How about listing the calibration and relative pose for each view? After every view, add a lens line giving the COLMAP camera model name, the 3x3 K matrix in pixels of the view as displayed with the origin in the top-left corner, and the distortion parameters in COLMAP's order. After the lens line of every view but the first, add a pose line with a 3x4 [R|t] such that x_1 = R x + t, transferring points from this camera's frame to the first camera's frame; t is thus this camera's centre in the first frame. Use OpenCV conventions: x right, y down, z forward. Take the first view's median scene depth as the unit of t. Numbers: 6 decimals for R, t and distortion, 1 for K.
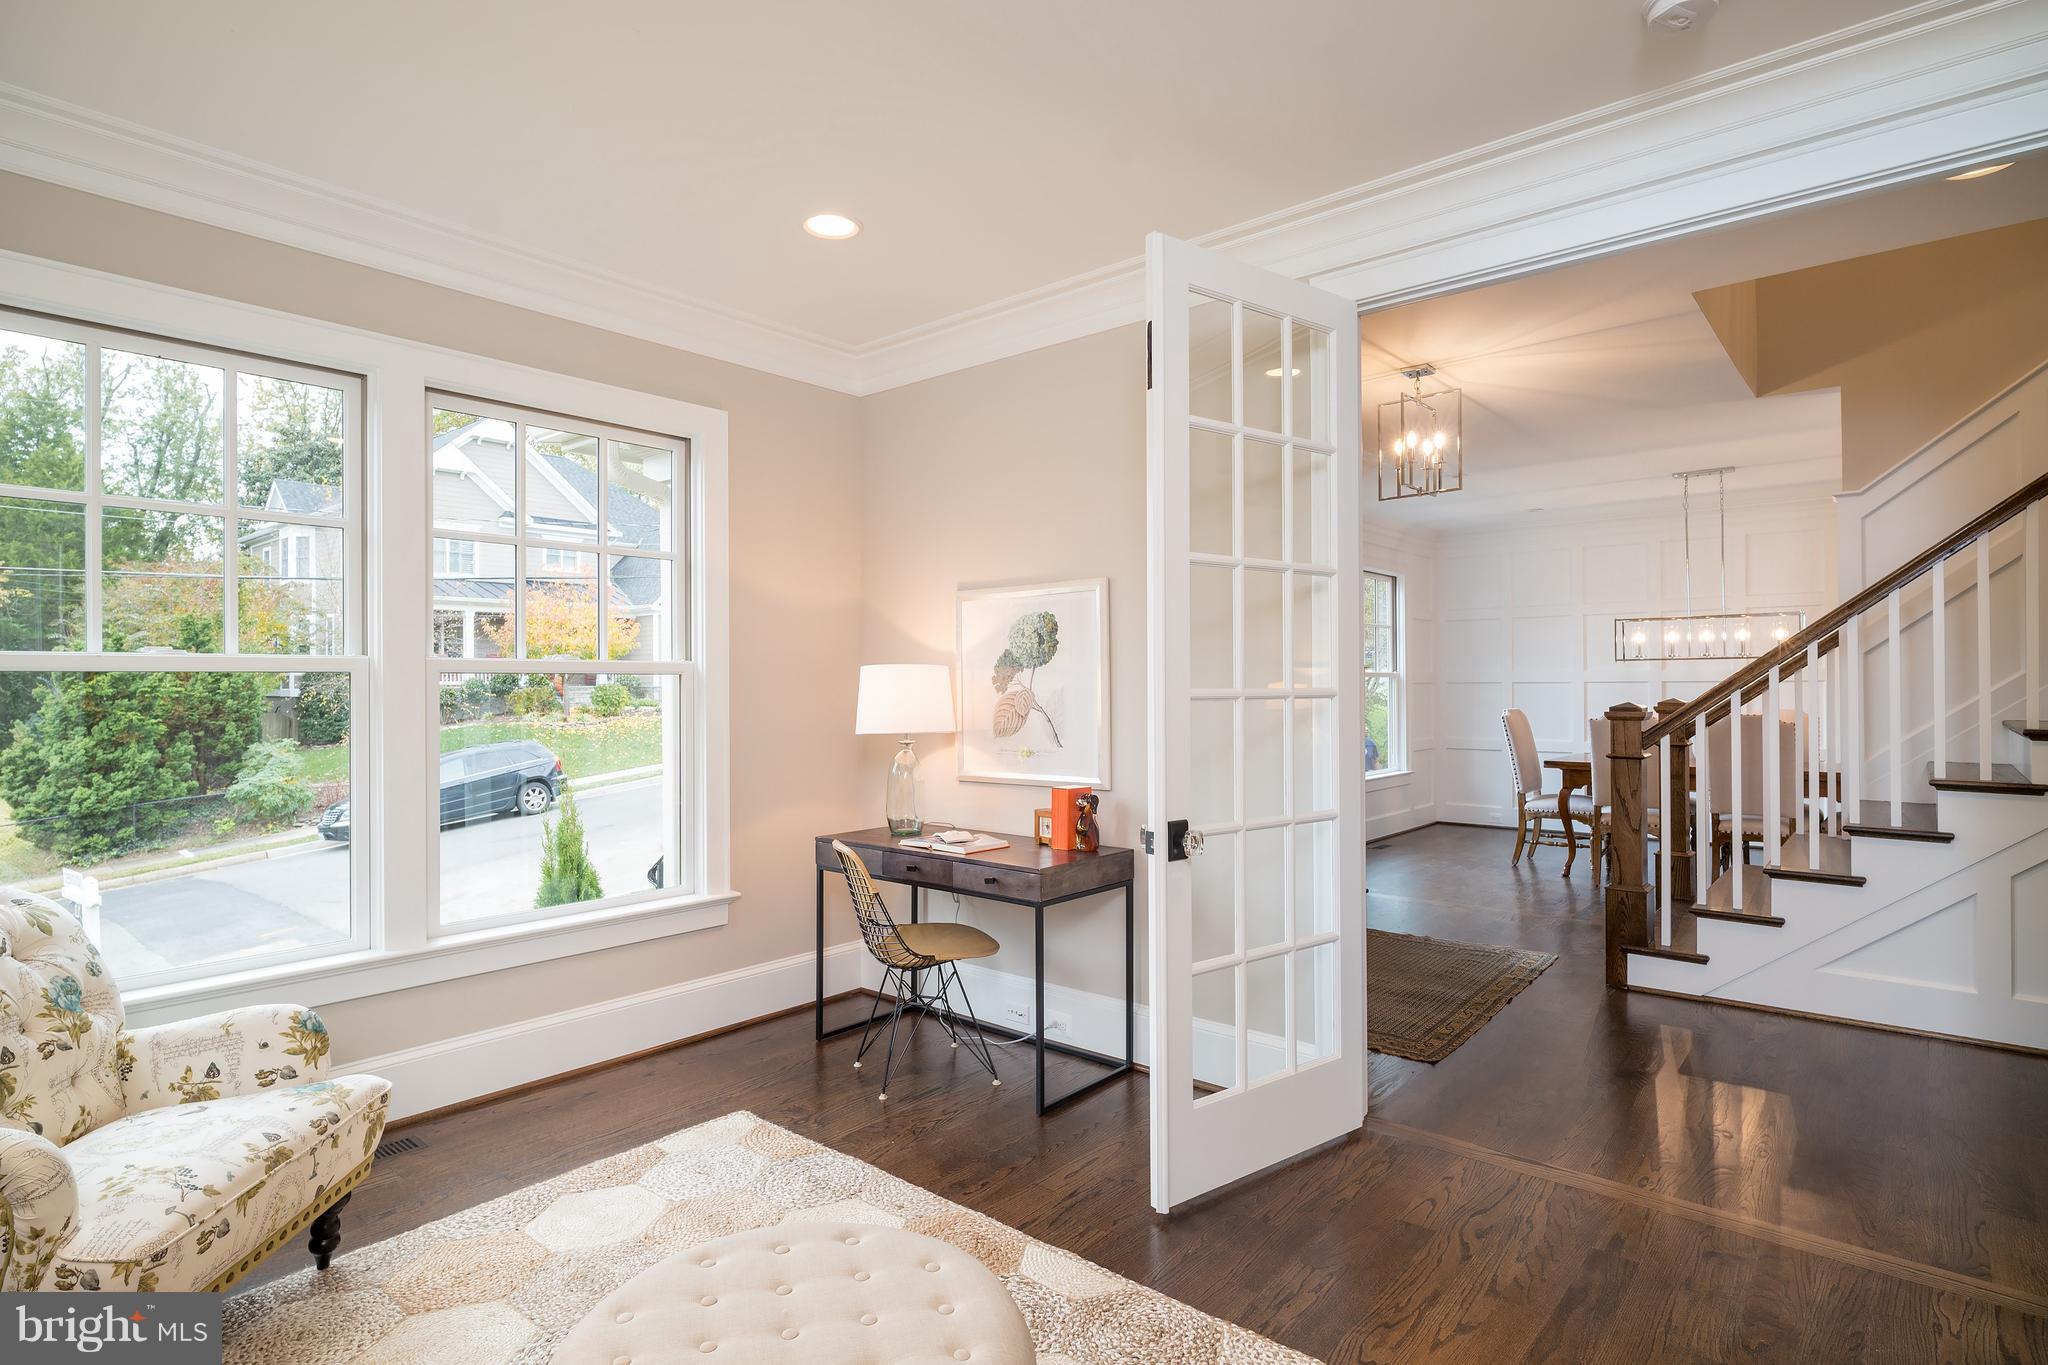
lens RADIAL K [[1057.9, 0, 1030.9], [0, 1057.9, 686.9], [0, 0, 1]] dist [-0.002417, 0.001142]
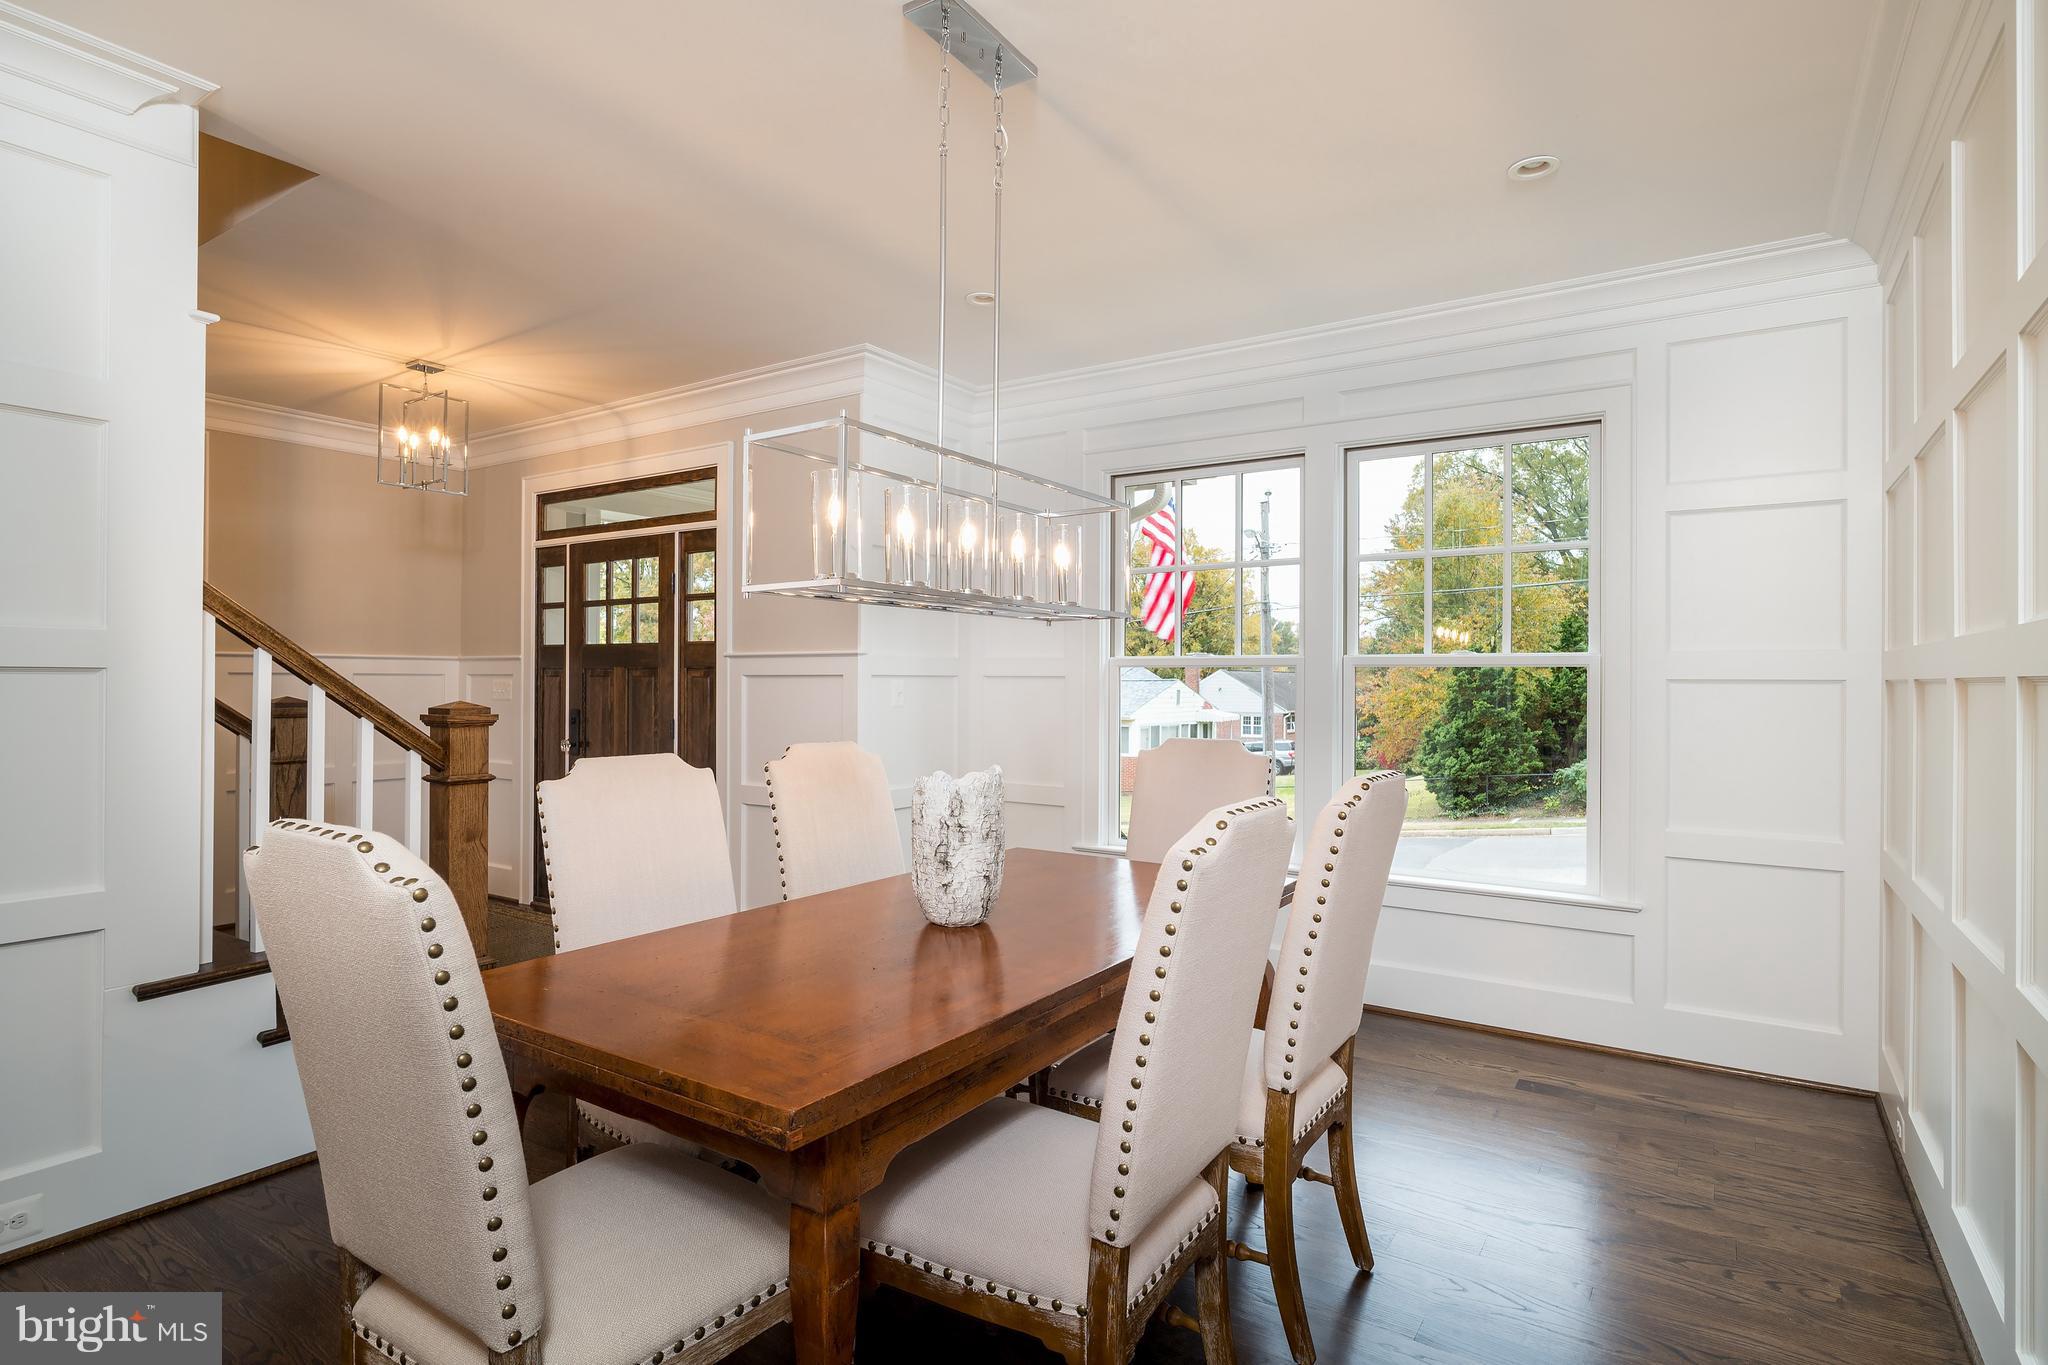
lens RADIAL K [[1057.9, 0, 1027.6], [0, 1057.9, 681.3], [0, 0, 1]] dist [-0.002417, 0.001142]
pose [[0.126144, 0.001609, -0.992011, 0.313889], [-0.006434, 0.999979, 0.000804, 0.003226], [0.991991, 0.006282, 0.126152, 0.307179]]
